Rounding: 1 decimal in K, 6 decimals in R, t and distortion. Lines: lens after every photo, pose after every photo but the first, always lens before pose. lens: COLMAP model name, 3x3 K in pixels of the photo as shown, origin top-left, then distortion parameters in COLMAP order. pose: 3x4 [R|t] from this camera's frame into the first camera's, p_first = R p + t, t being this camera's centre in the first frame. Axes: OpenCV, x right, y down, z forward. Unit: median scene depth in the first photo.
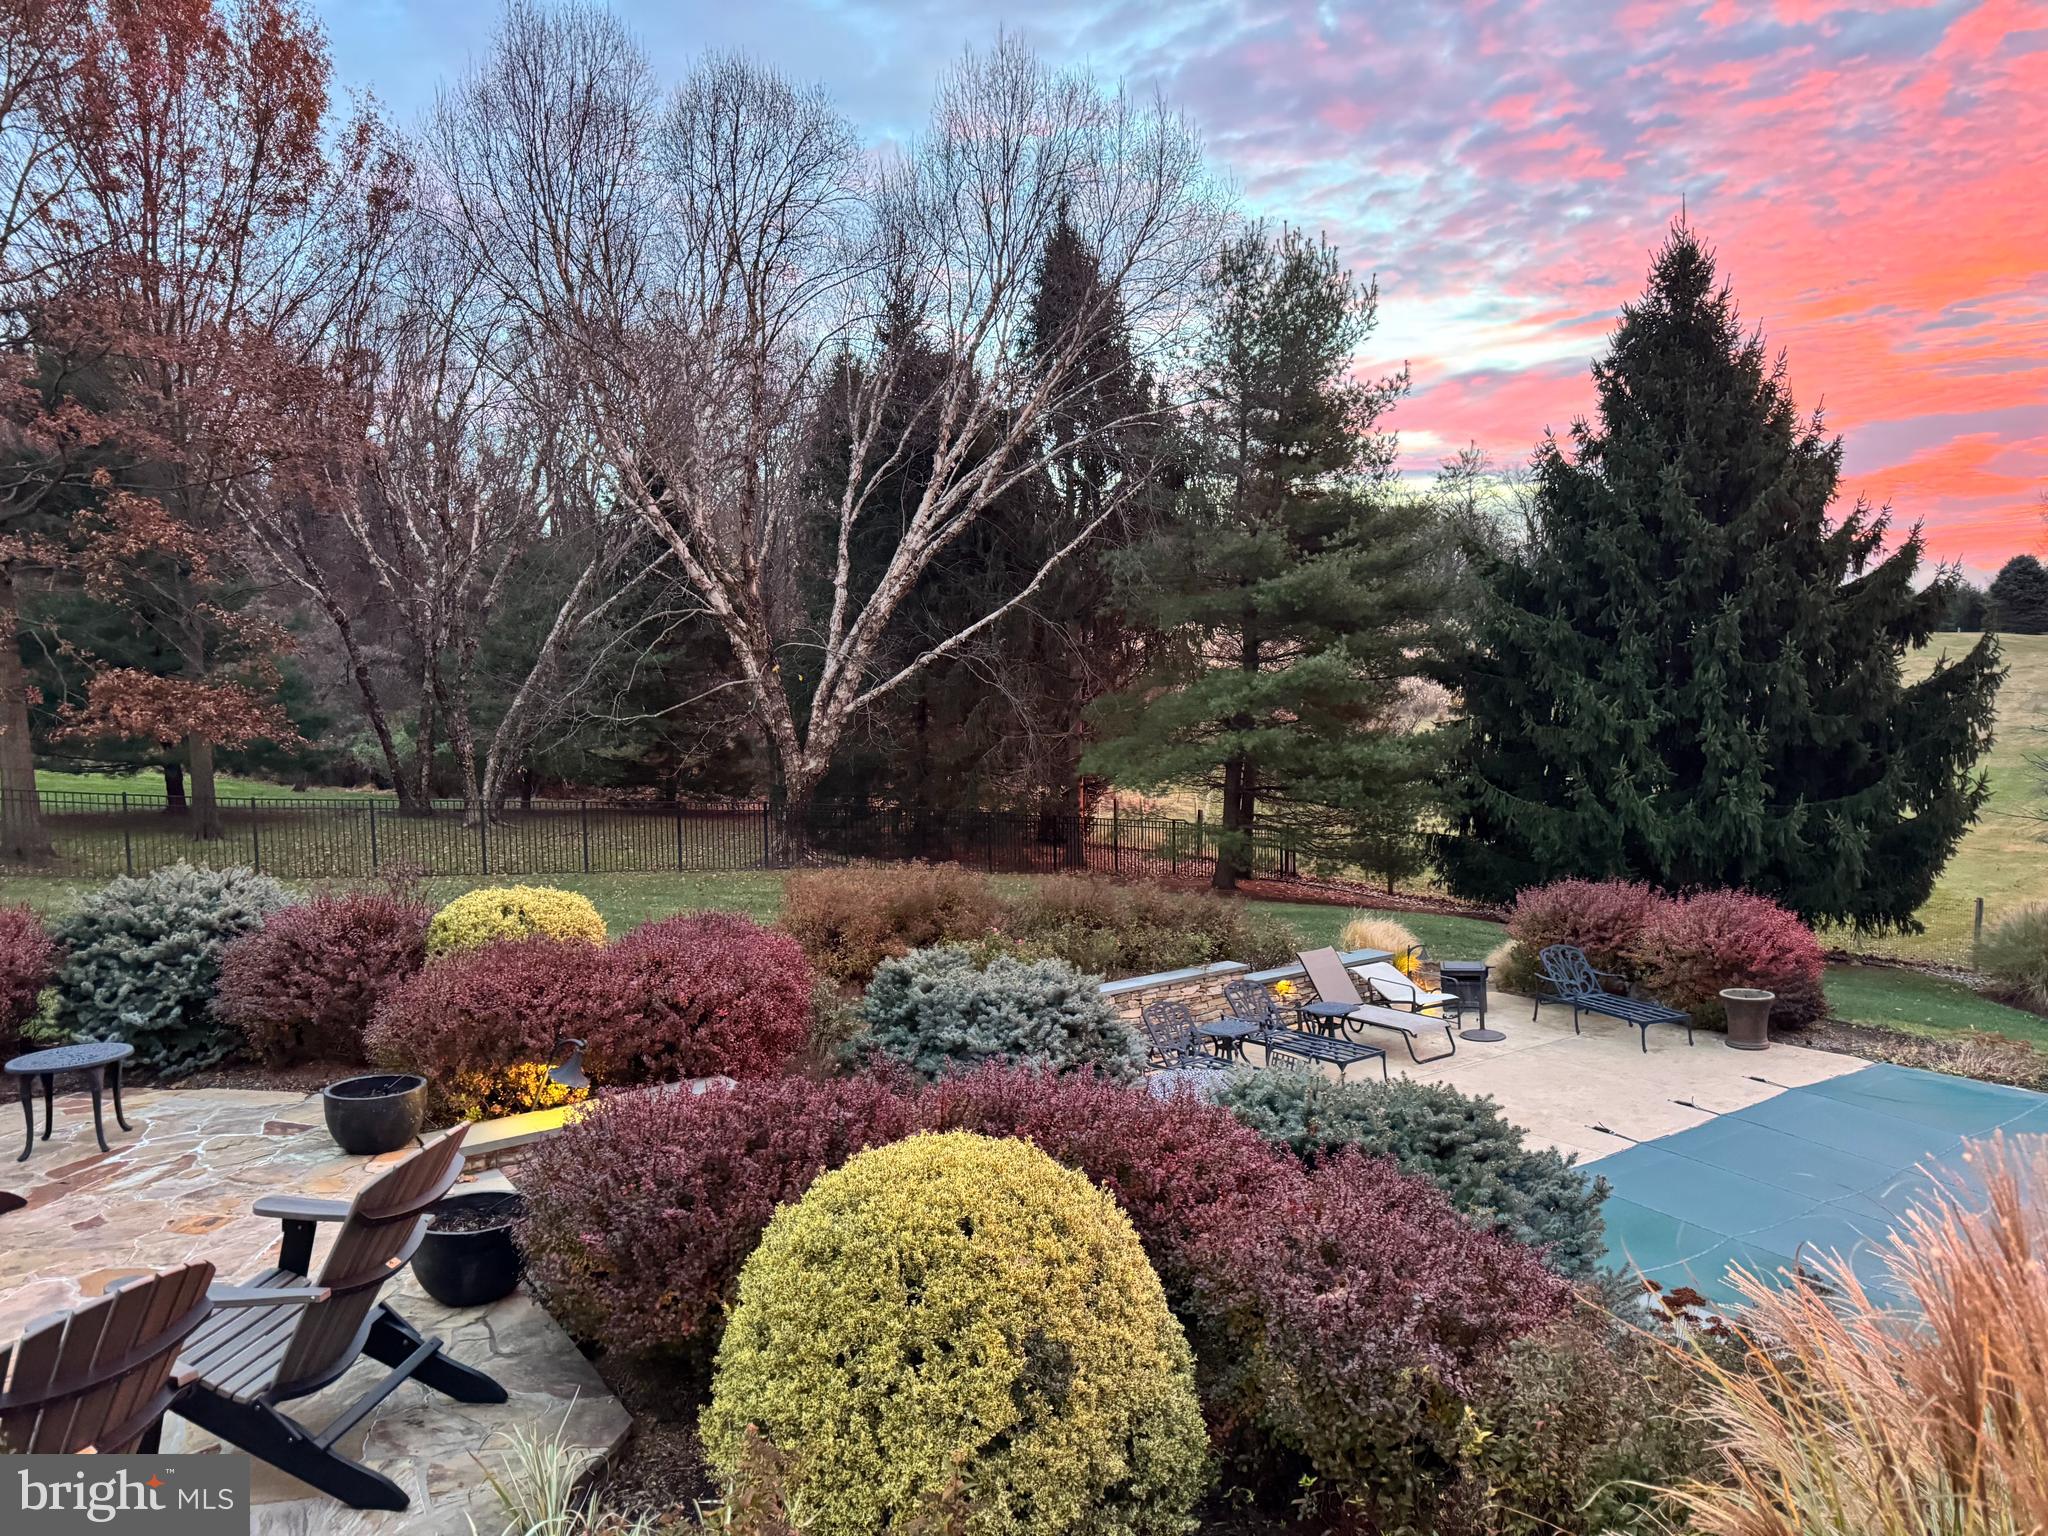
lens RADIAL K [[1434.4, 0, 1024.0], [0, 1434.4, 768.0], [0, 0, 1]] dist [0.108227, -0.164502]
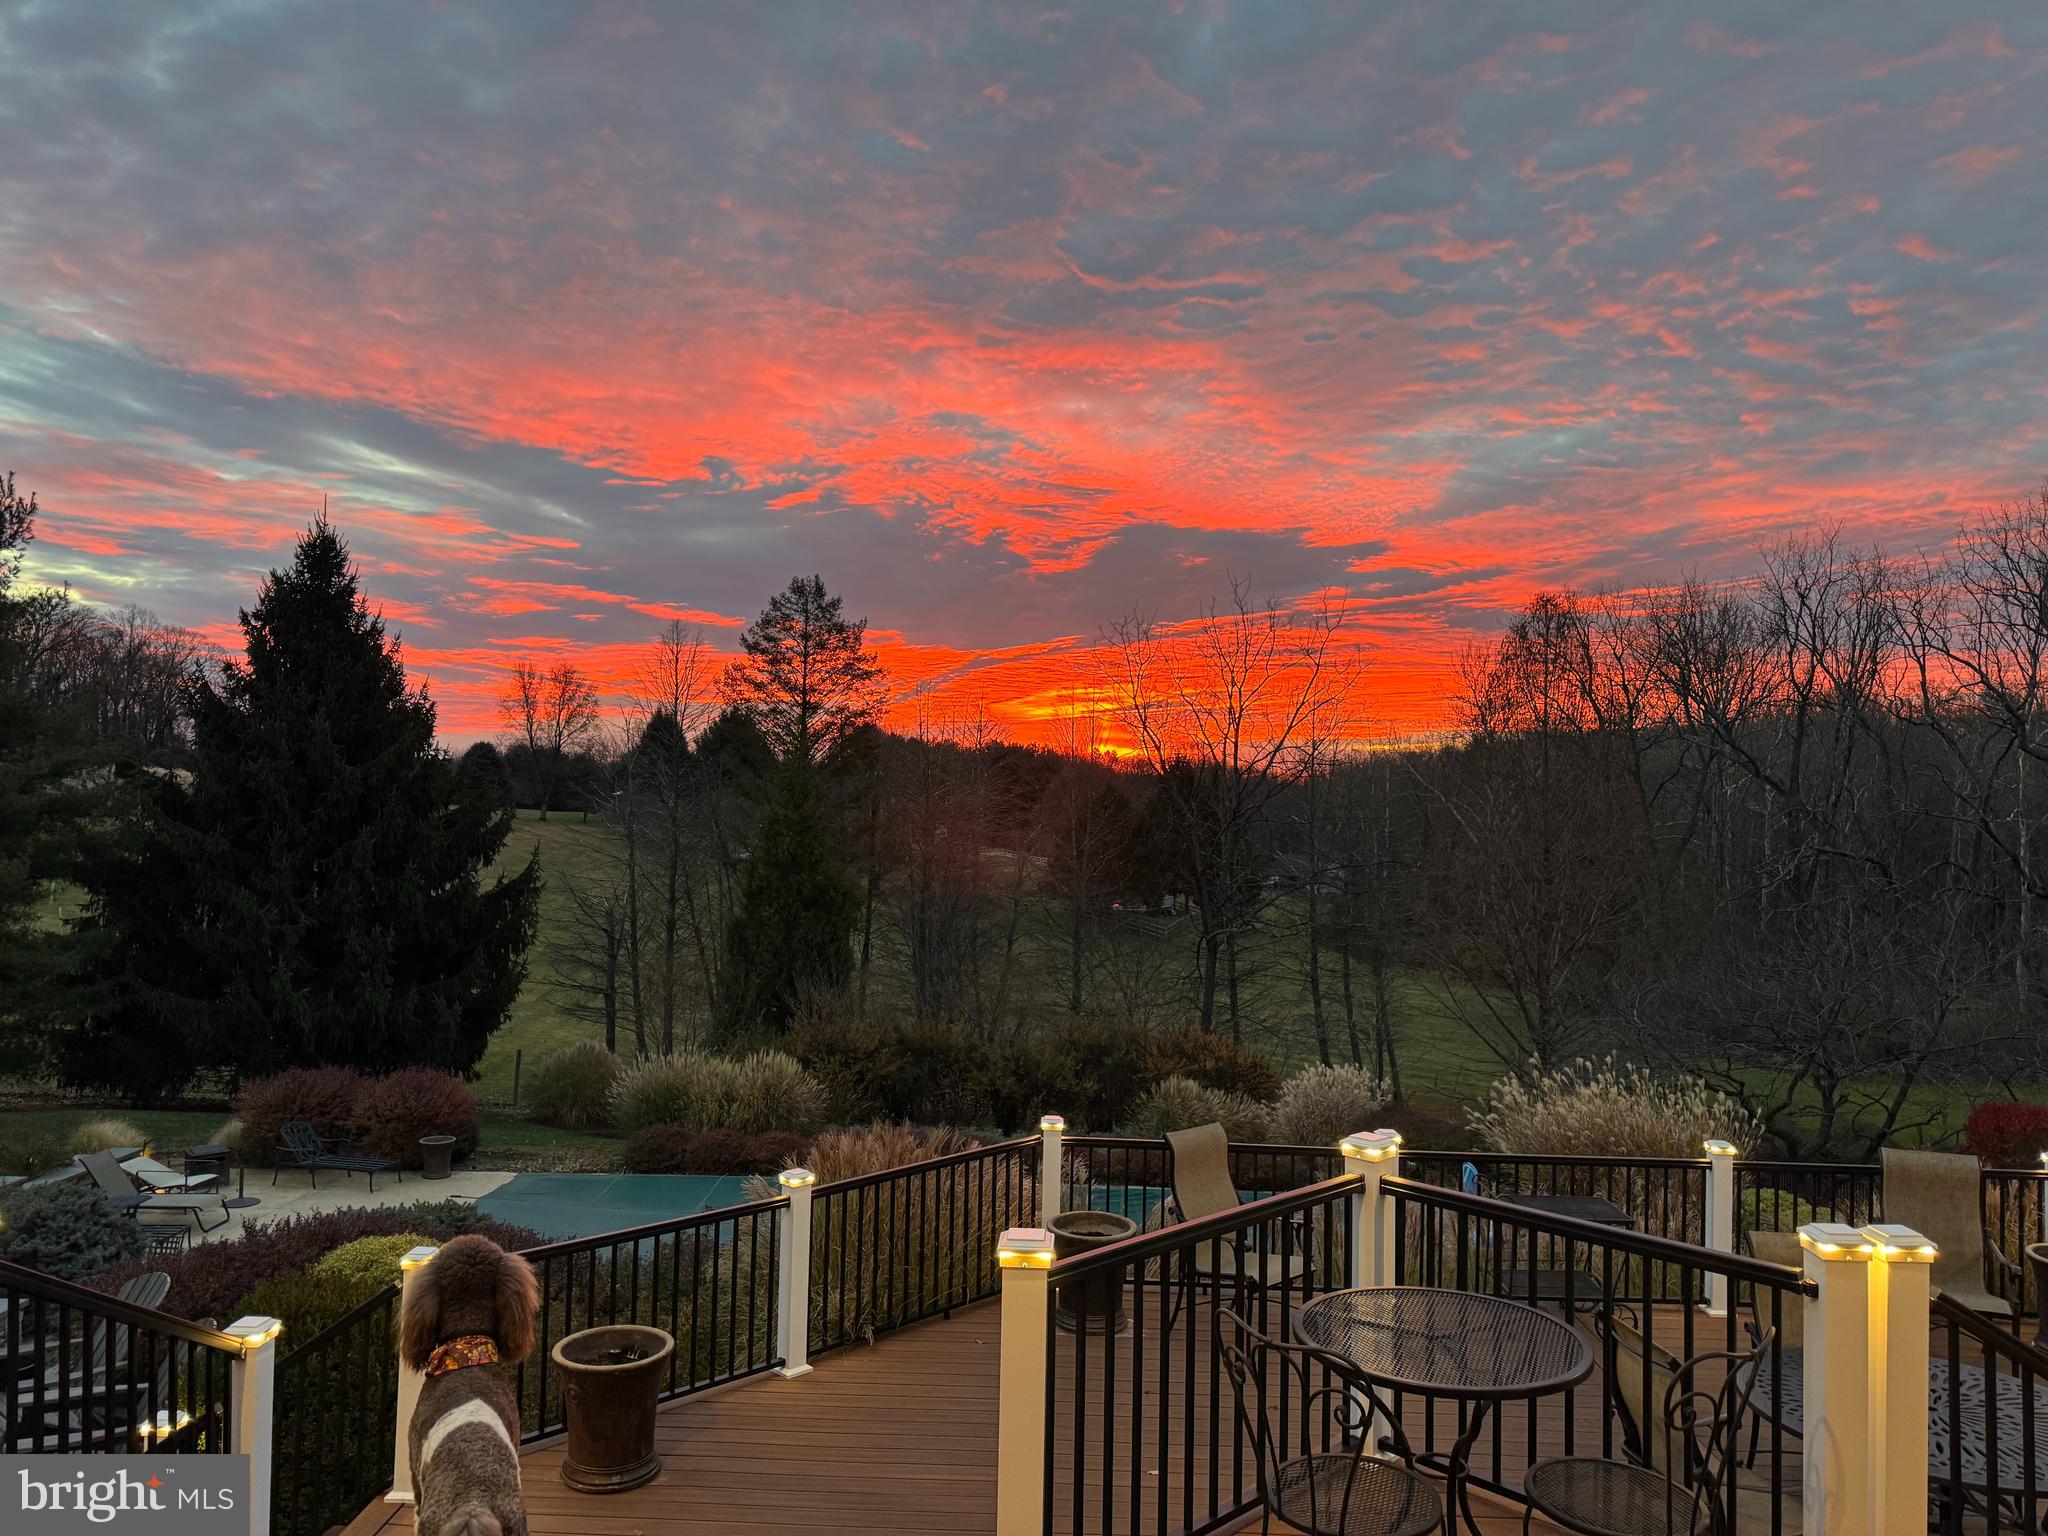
lens RADIAL K [[1436.2, 0, 1024.0], [0, 1436.2, 768.0], [0, 0, 1]] dist [0.166988, -0.290245]
pose [[0.569278, 0.075288, 0.818691, -0.326023], [0.008507, 0.995205, -0.097436, -0.053801], [-0.822101, 0.062433, 0.565908, -0.270433]]
